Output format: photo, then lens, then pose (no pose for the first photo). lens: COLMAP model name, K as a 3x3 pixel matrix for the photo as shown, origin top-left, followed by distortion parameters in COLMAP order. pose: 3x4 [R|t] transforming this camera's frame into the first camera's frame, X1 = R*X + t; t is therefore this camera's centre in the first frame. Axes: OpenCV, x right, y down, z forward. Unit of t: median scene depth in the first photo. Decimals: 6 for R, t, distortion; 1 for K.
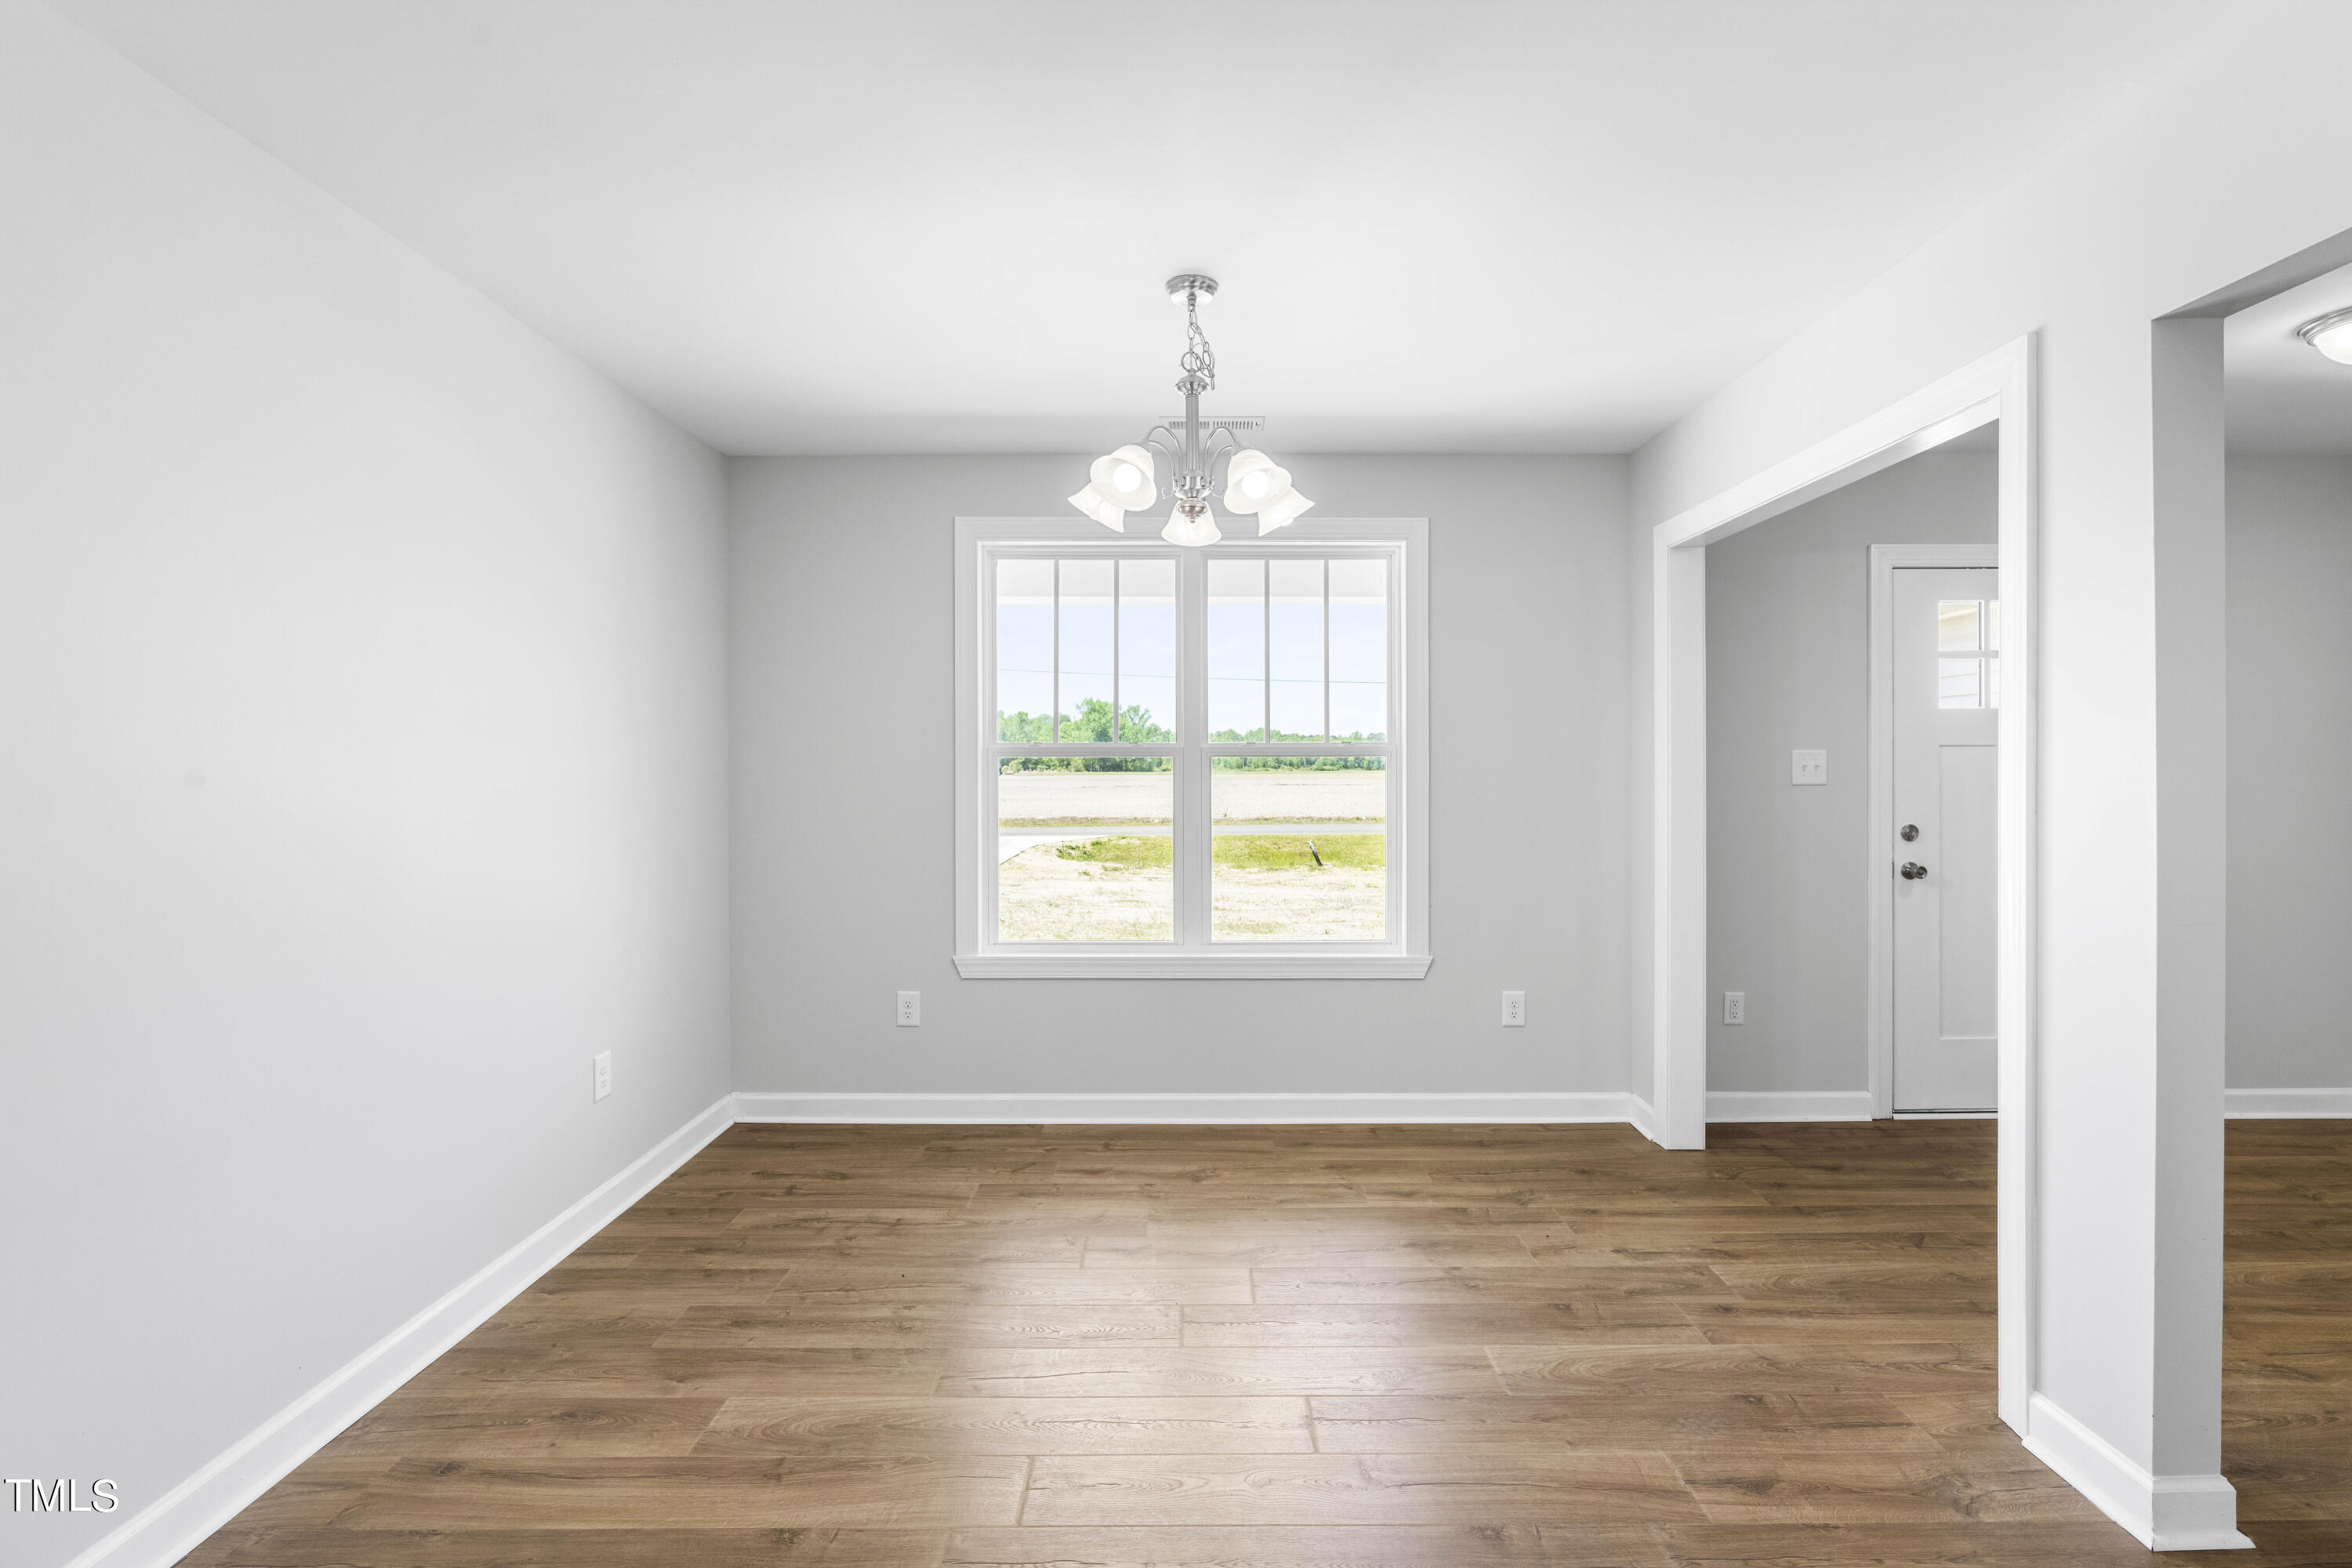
lens RADIAL K [[1066.1, 0, 1178.2], [0, 1066.1, 773.7], [0, 0, 1]] dist [0.001823, 0.000024]
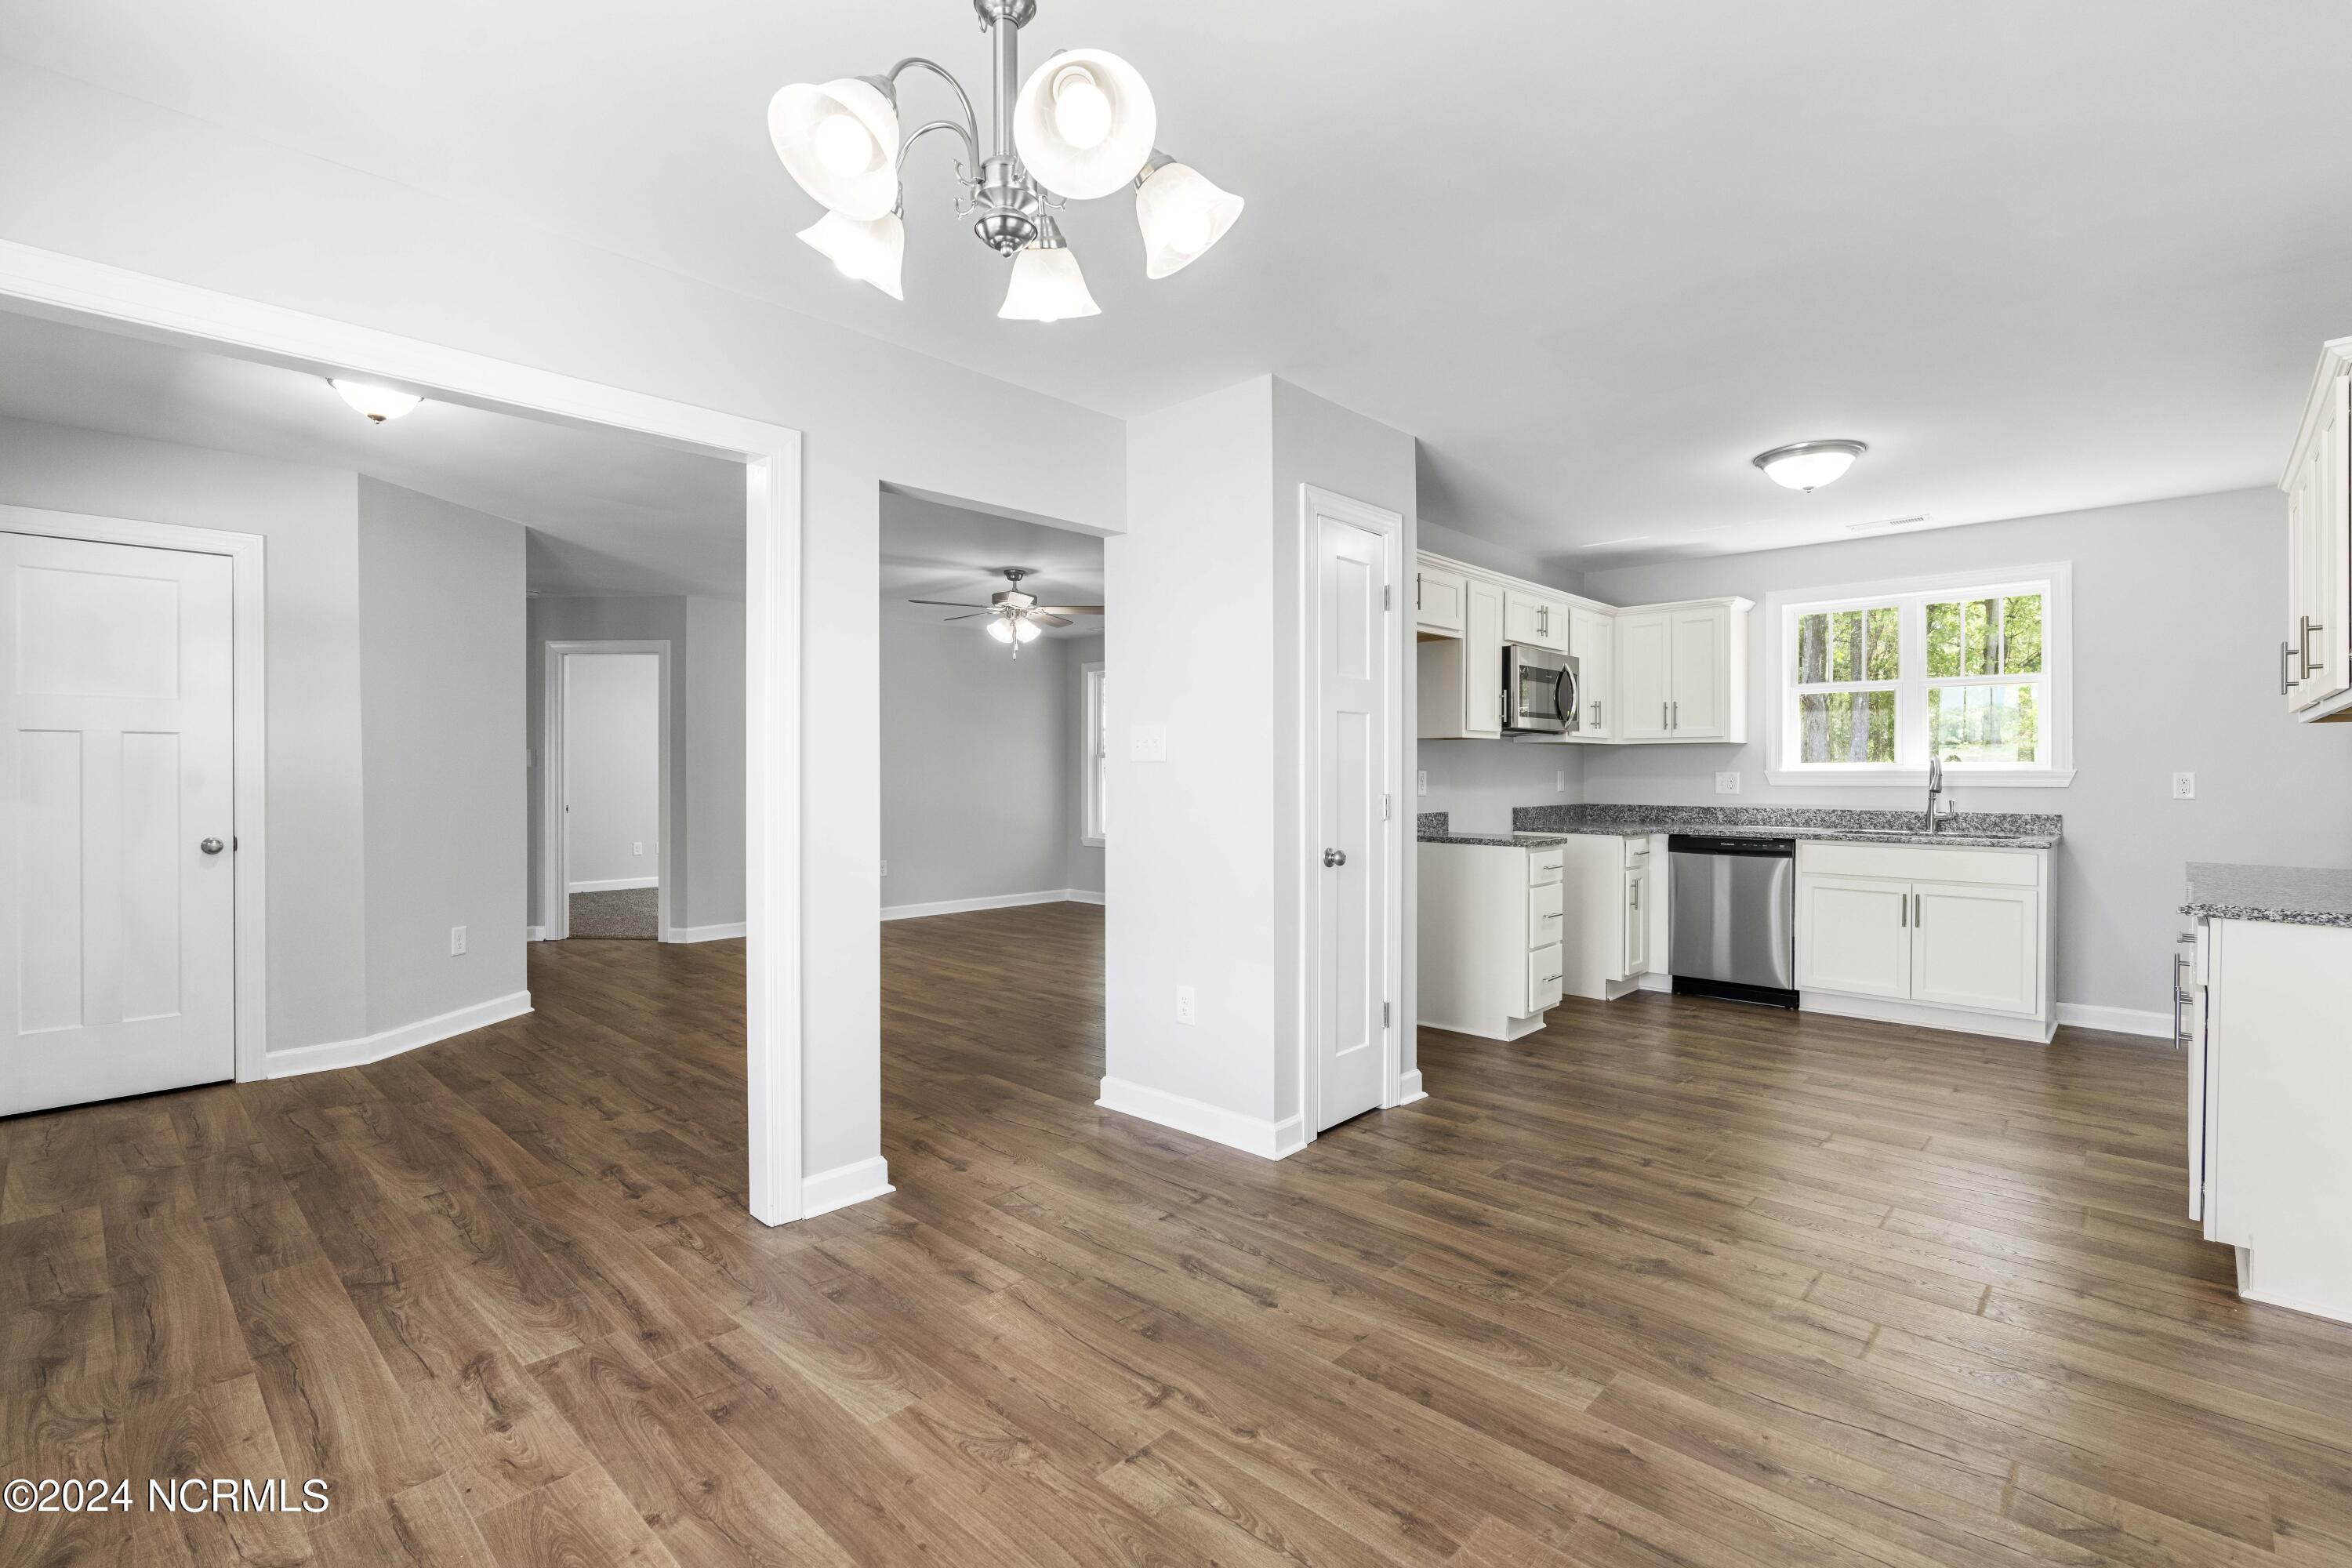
lens RADIAL K [[1066.1, 0, 1165.8], [0, 1066.1, 778.5], [0, 0, 1]] dist [0.001823, 0.000024]
pose [[-0.725344, -0.004411, 0.688373, -0.399906], [0.006330, 0.999894, 0.013077, 0.017169], [-0.688358, 0.013843, -0.725239, 1.258259]]
